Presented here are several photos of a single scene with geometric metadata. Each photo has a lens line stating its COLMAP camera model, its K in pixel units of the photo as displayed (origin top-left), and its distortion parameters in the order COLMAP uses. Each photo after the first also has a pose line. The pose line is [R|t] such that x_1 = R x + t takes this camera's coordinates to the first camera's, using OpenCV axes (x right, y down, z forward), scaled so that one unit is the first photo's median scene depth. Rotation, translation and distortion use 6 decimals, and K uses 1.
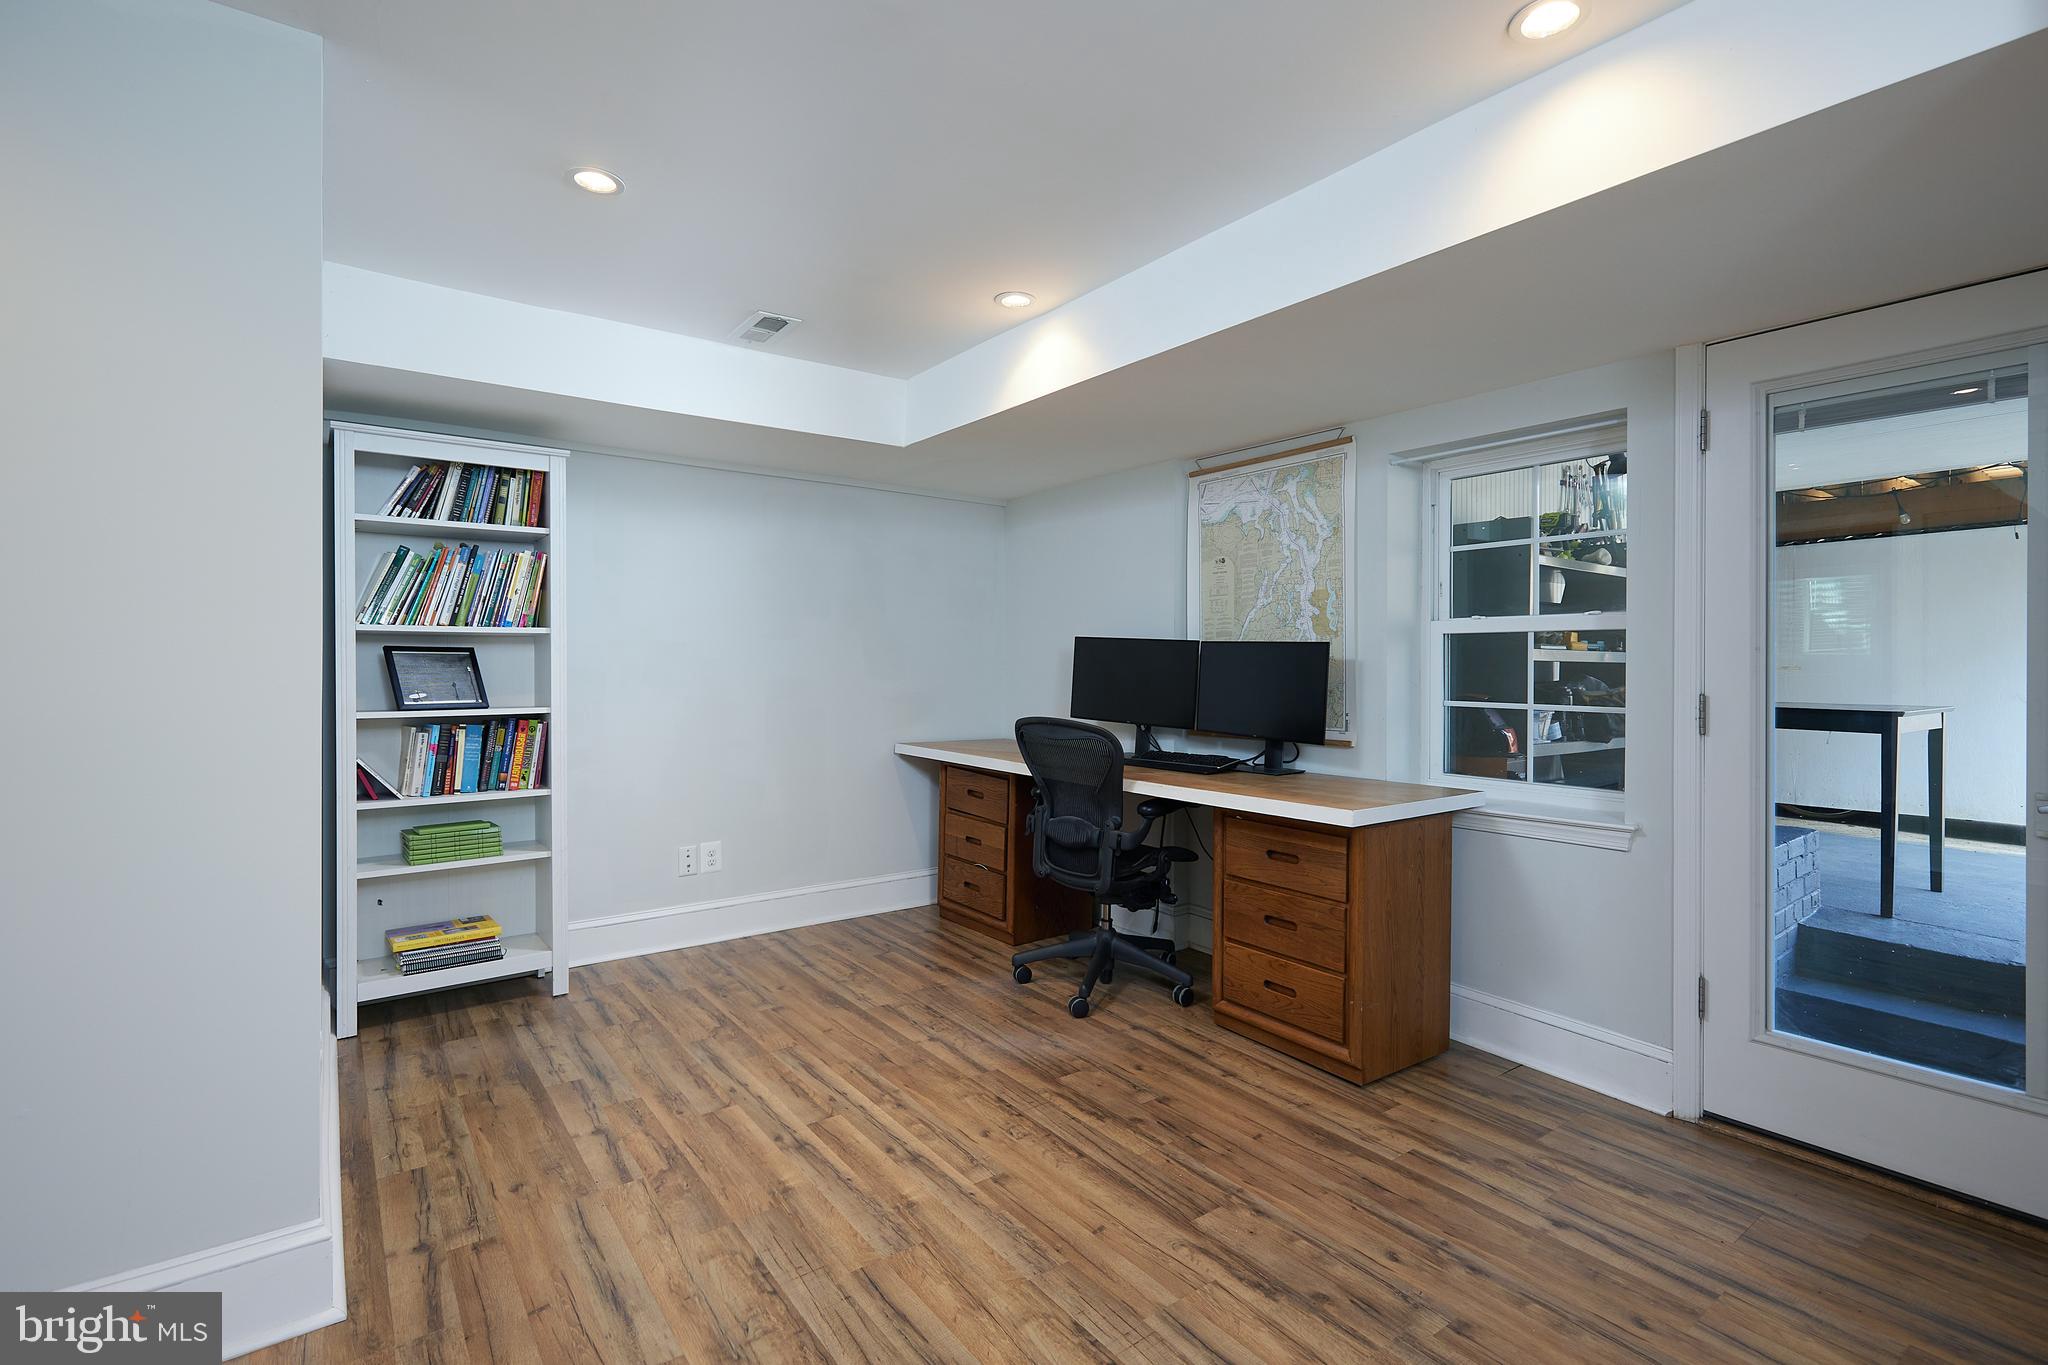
lens RADIAL K [[931.6, 0, 1033.9], [0, 931.6, 669.0], [0, 0, 1]] dist [0.001654, 0.000051]
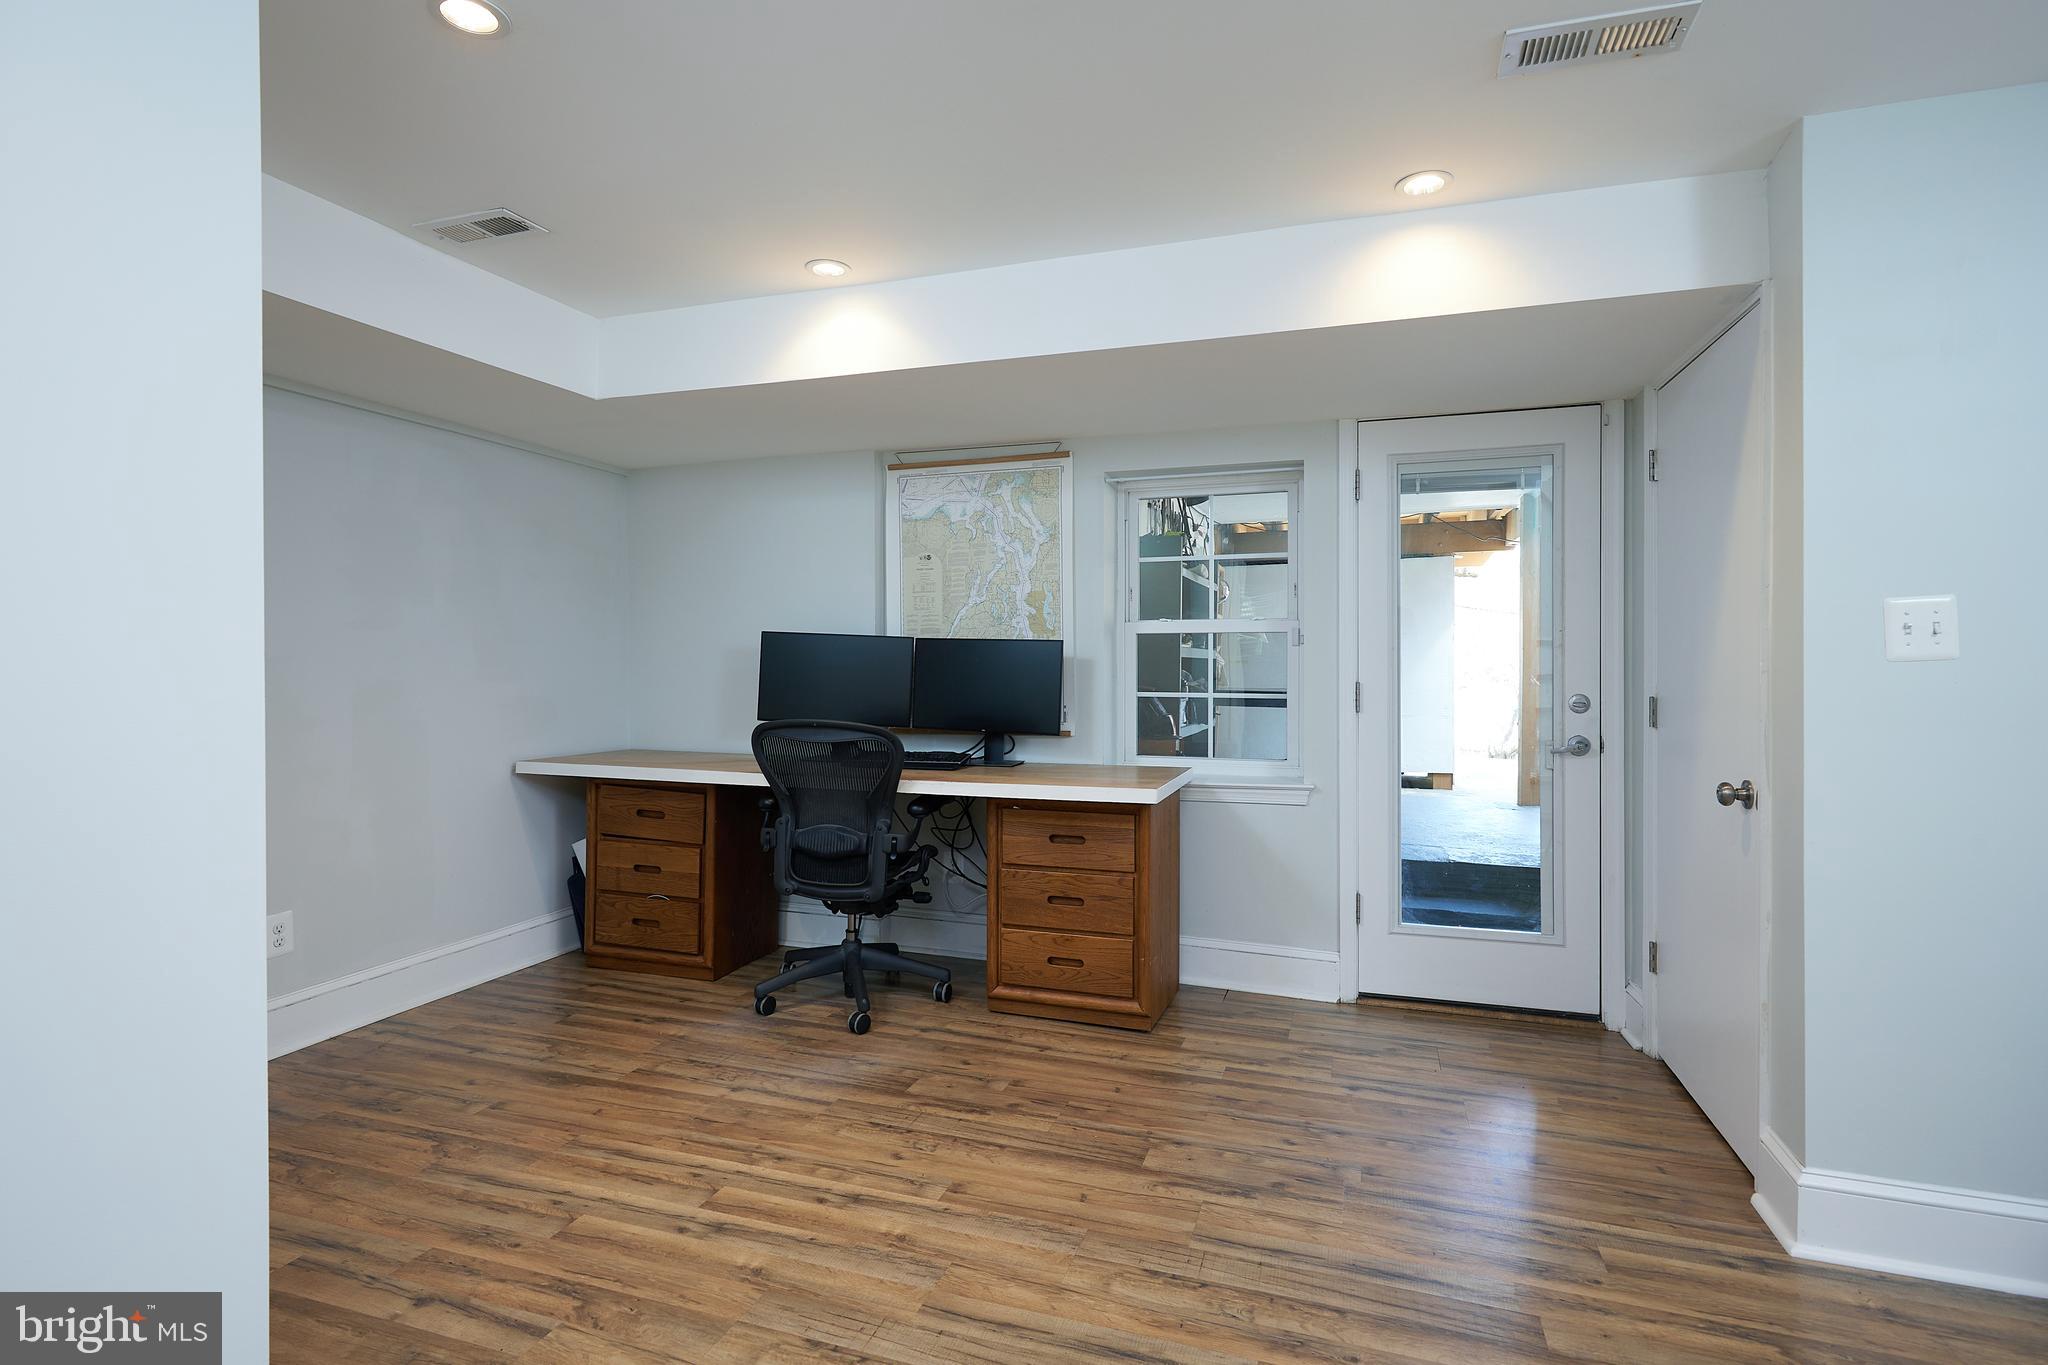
lens RADIAL K [[1002.0, 0, 1023.1], [0, 1002.0, 667.4], [0, 0, 1]] dist [-0.002346, -0.000641]
pose [[0.827291, -0.006821, 0.561732, -0.420894], [0.006203, 0.999976, 0.003007, -0.001119], [-0.561739, 0.000997, 0.827314, 0.068978]]
